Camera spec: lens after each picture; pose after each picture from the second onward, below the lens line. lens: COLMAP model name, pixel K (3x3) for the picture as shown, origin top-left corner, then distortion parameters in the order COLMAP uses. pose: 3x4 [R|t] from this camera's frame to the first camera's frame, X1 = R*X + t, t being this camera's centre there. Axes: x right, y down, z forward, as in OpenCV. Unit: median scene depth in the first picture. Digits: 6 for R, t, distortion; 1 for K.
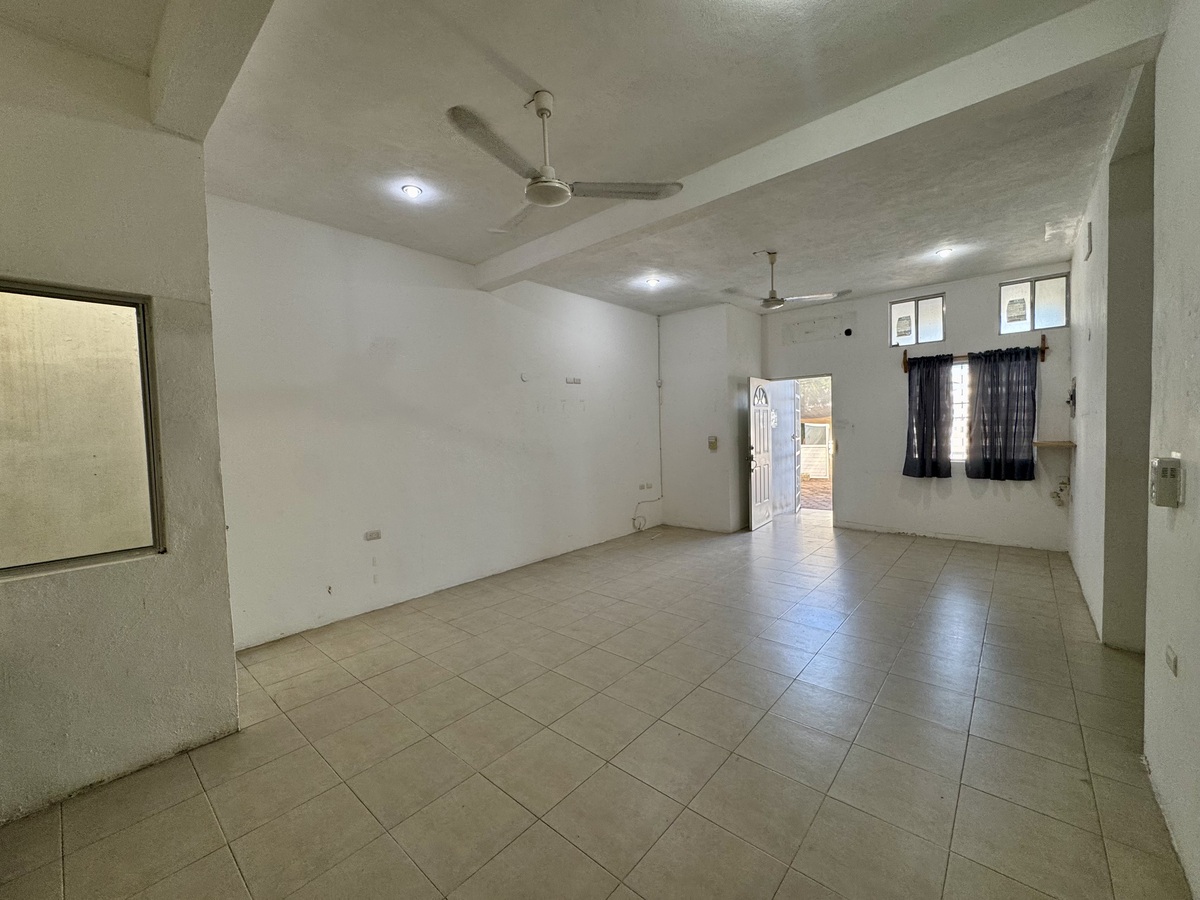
lens RADIAL K [[480.2, 0, 601.9], [0, 480.2, 447.6], [0, 0, 1]] dist [-0.002297, -0.000119]
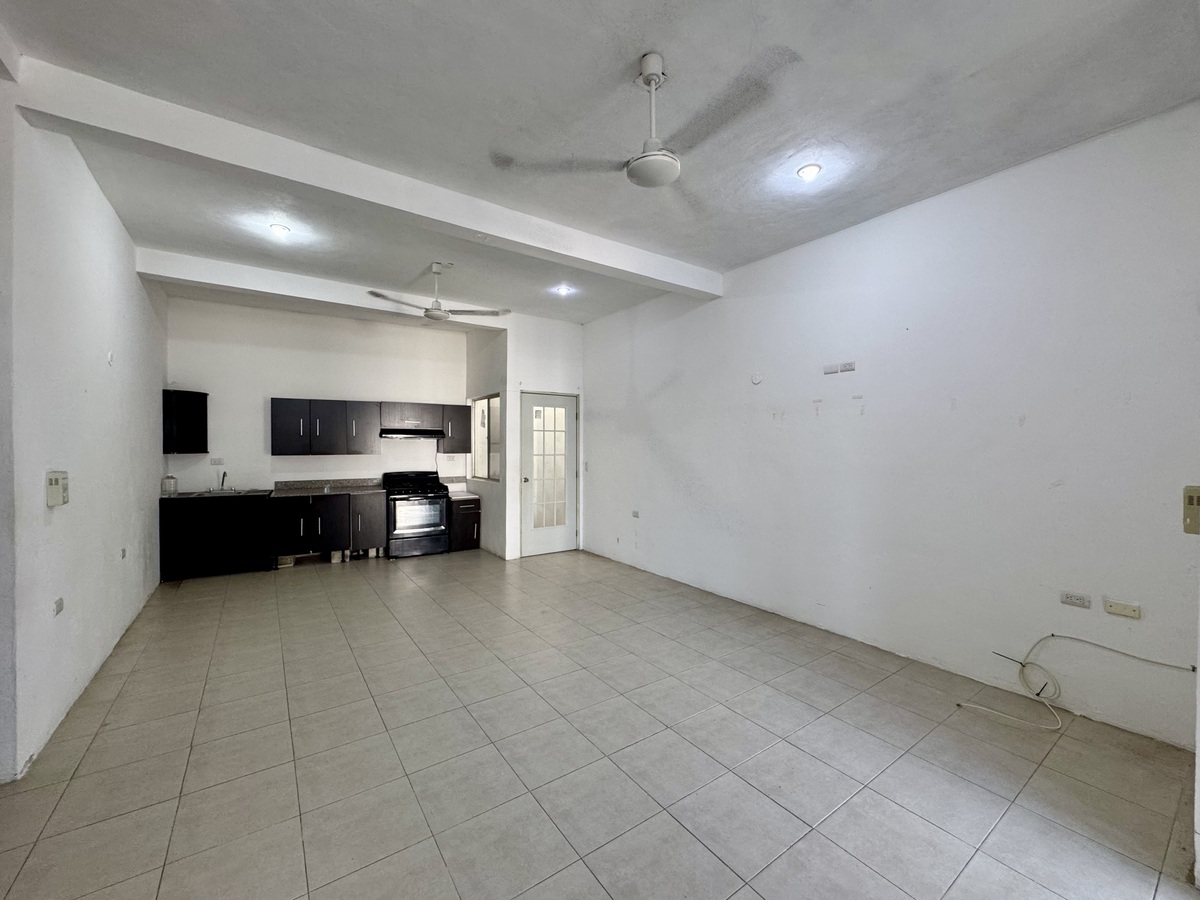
lens RADIAL K [[480.2, 0, 601.9], [0, 480.2, 447.6], [0, 0, 1]] dist [-0.002297, -0.000119]
pose [[-0.230932, 0.034708, -0.972351, 0.759322], [-0.036516, 0.998350, 0.044308, -0.060167], [0.972284, 0.045738, -0.229284, 1.007433]]
